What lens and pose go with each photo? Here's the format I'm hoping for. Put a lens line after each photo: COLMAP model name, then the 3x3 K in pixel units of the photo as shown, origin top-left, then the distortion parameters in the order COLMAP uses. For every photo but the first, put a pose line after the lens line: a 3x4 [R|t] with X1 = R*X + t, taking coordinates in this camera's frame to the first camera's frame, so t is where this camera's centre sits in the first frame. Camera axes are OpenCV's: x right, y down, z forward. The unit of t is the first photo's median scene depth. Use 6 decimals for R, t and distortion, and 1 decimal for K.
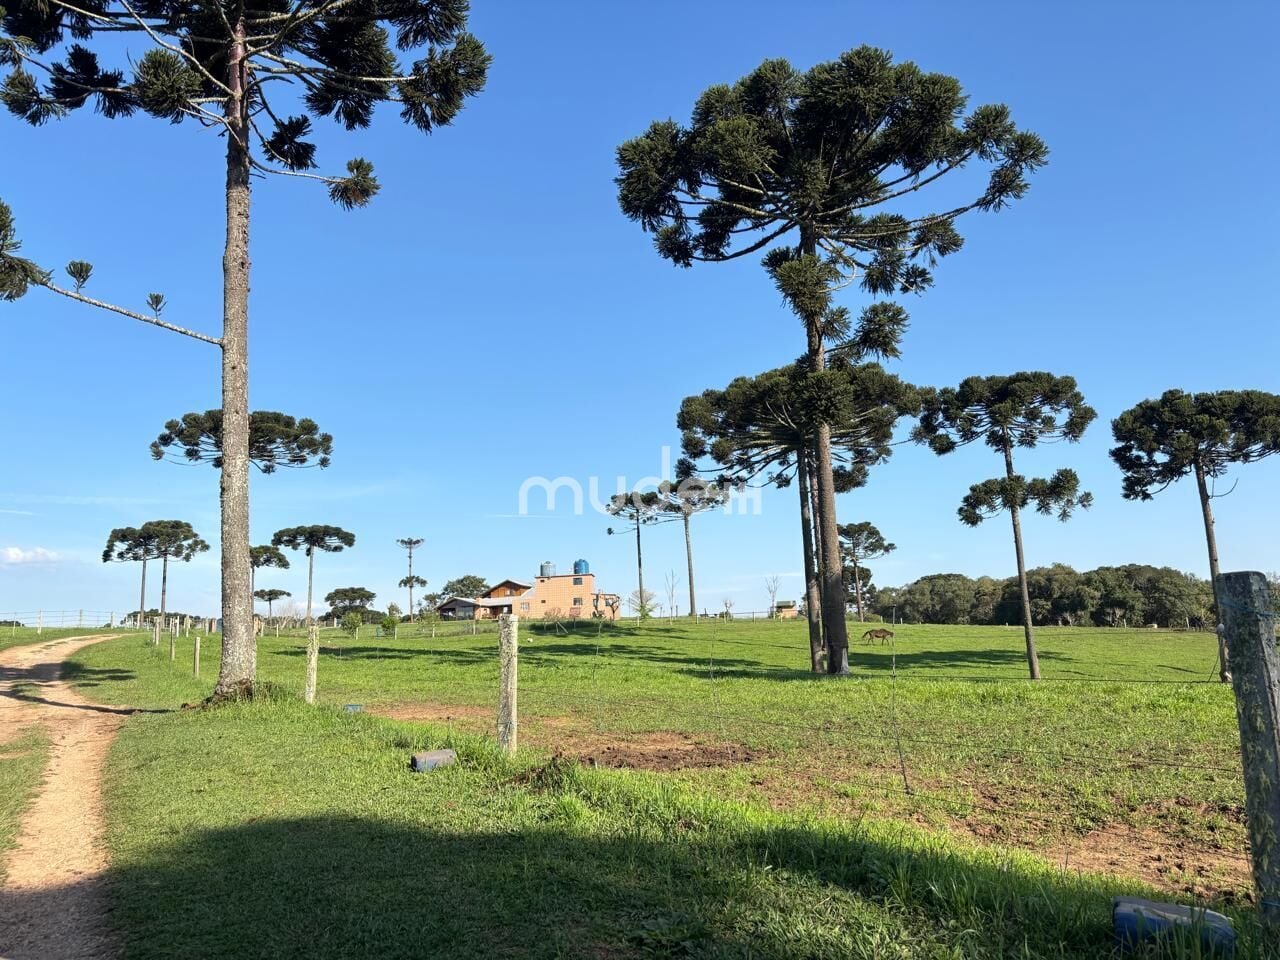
lens RADIAL K [[963.4, 0, 646.3], [0, 963.4, 484.9], [0, 0, 1]] dist [0.022989, -0.001961]
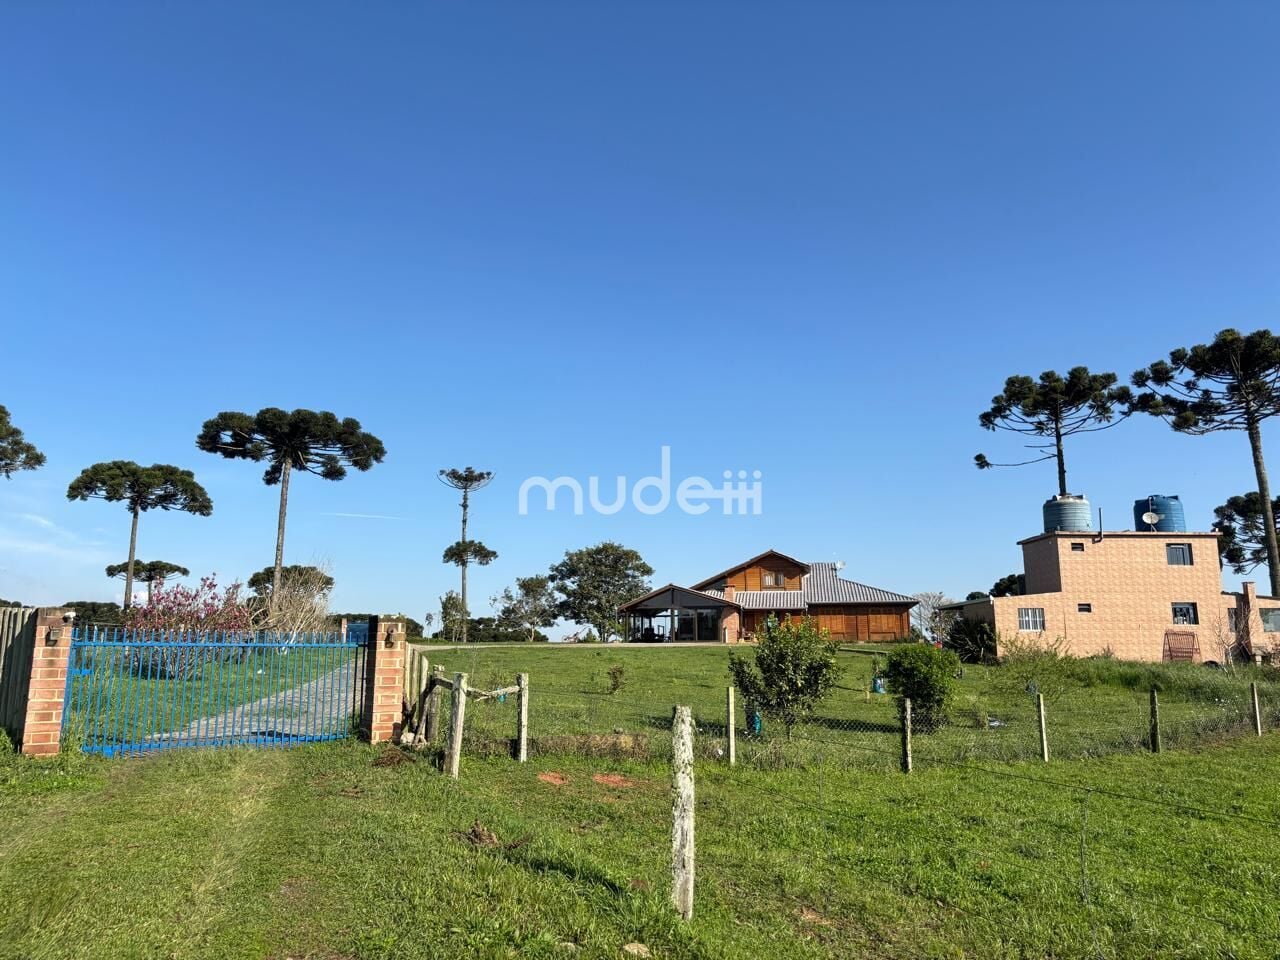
lens RADIAL K [[963.4, 0, 646.3], [0, 963.4, 484.9], [0, 0, 1]] dist [0.022989, -0.001961]
pose [[0.989246, 0.062900, 0.132045, -0.218445], [-0.061659, 0.998006, -0.013468, 0.064978], [-0.132629, 0.005182, 0.991152, 0.481784]]
